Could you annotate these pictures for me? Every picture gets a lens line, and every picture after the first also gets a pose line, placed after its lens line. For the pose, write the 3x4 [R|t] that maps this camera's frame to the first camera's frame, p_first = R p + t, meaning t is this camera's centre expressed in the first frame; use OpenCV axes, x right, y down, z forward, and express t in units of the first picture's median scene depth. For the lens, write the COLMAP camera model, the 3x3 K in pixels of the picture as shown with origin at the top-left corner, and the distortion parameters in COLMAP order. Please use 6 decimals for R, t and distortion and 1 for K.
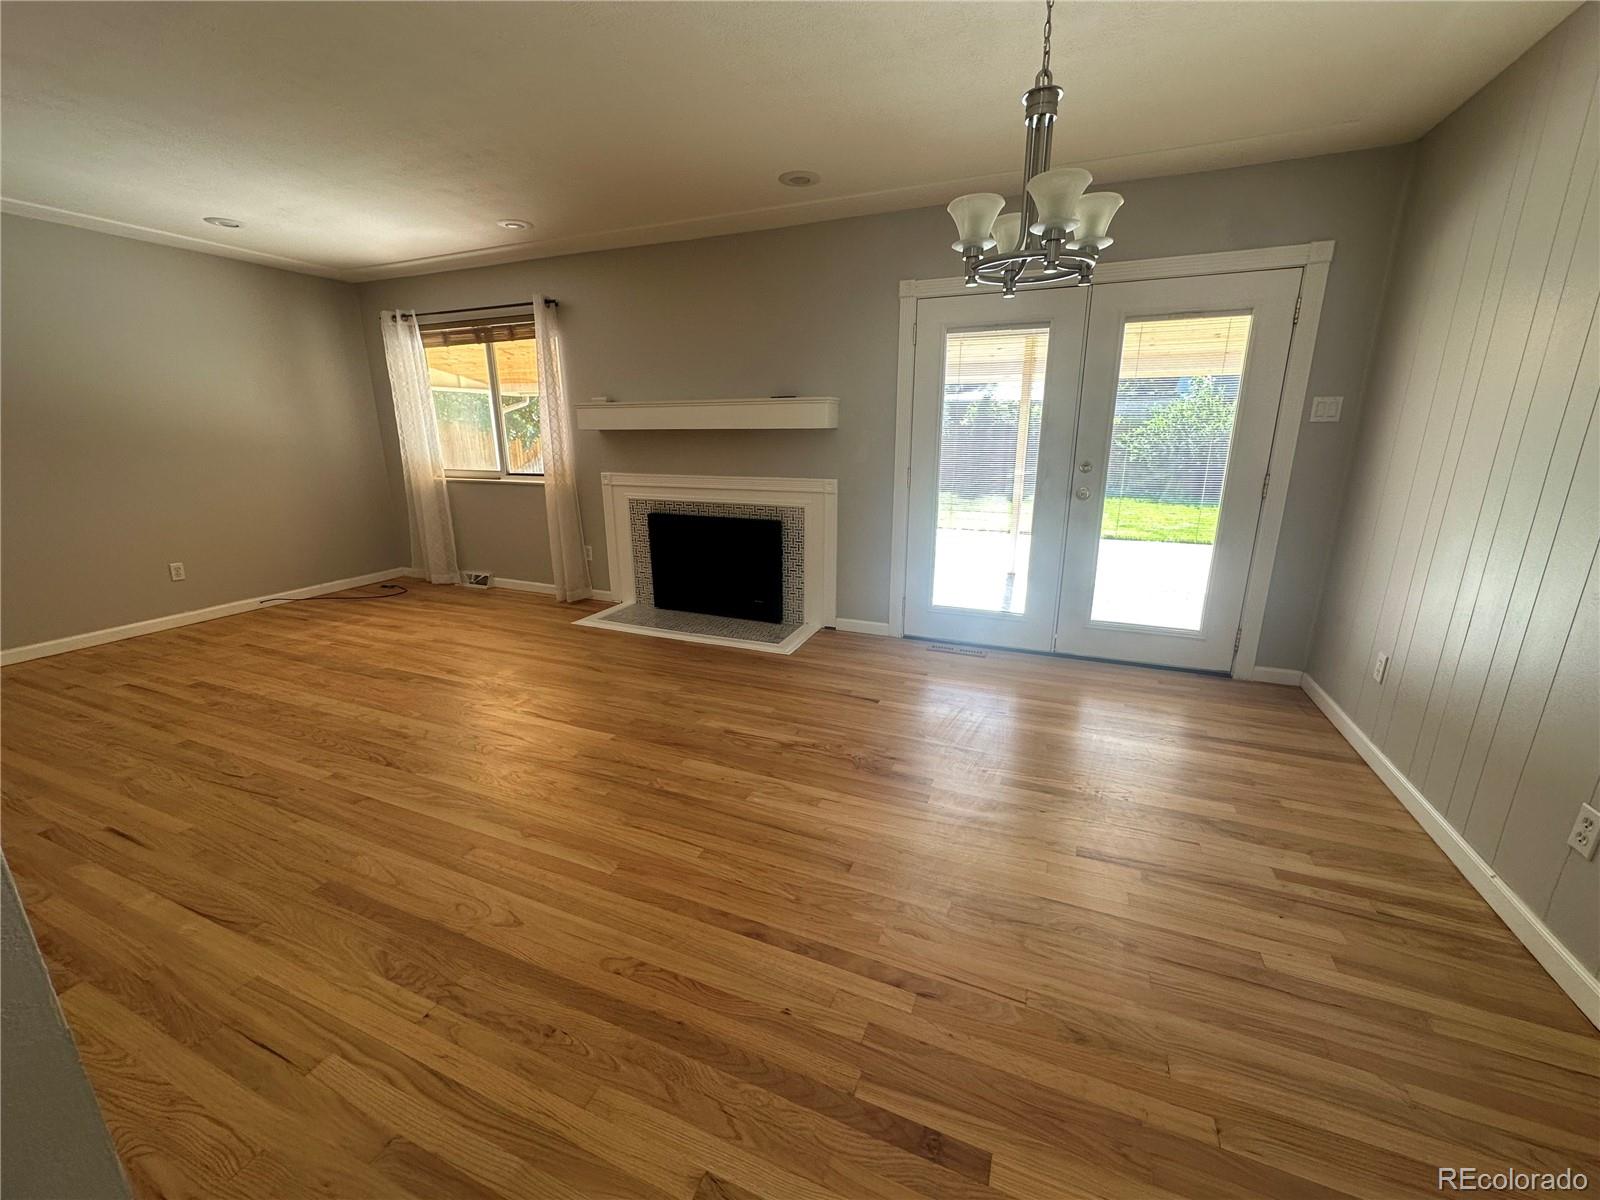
lens RADIAL K [[640.5, 0, 800.0], [0, 640.5, 600.0], [0, 0, 1]] dist [-0.000186, -0.000034]
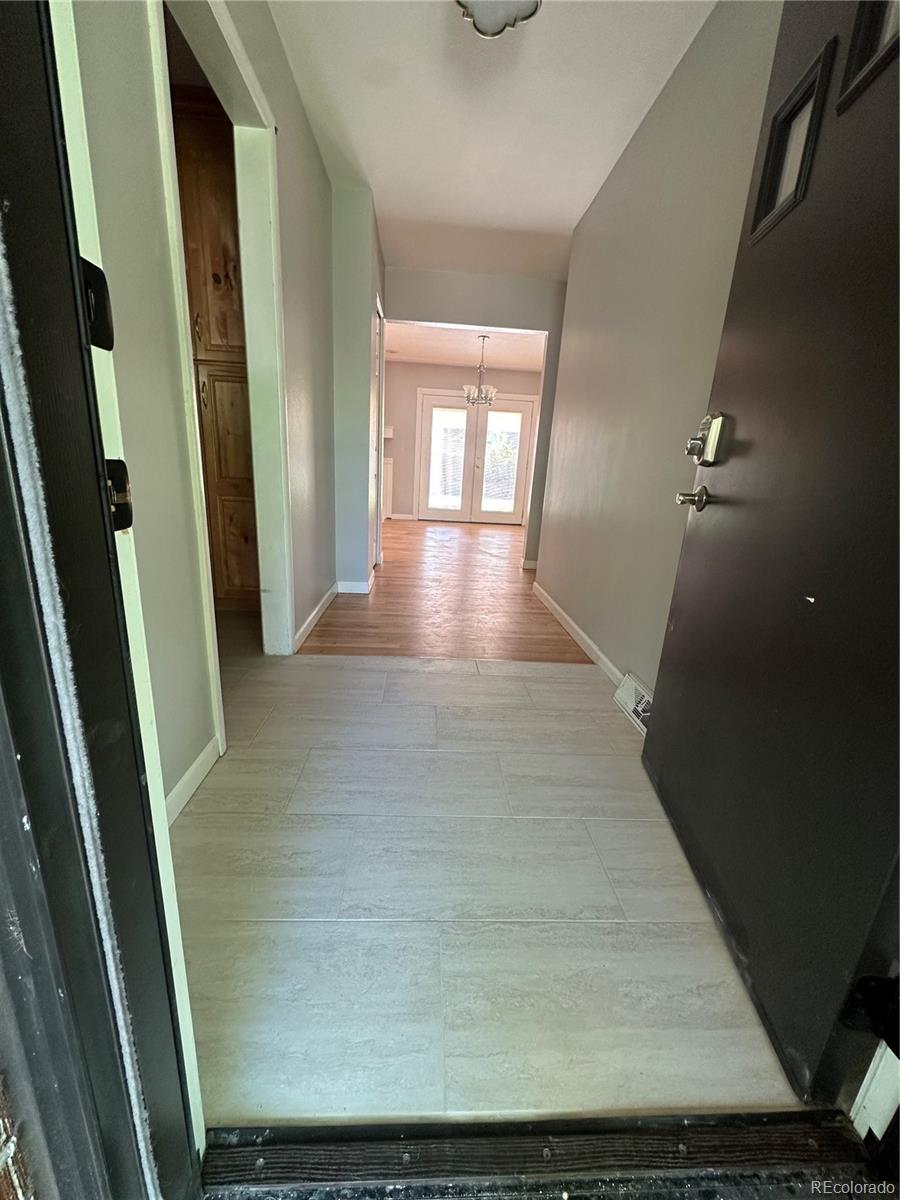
lens RADIAL K [[480.4, 0, 450.0], [0, 480.4, 600.0], [0, 0, 1]] dist [-0.000186, -0.000034]
pose [[0.900512, -0.063467, 0.430175, -0.626468], [0.052794, 0.997930, 0.036715, 0.337094], [-0.431615, -0.010351, 0.901999, -0.900991]]
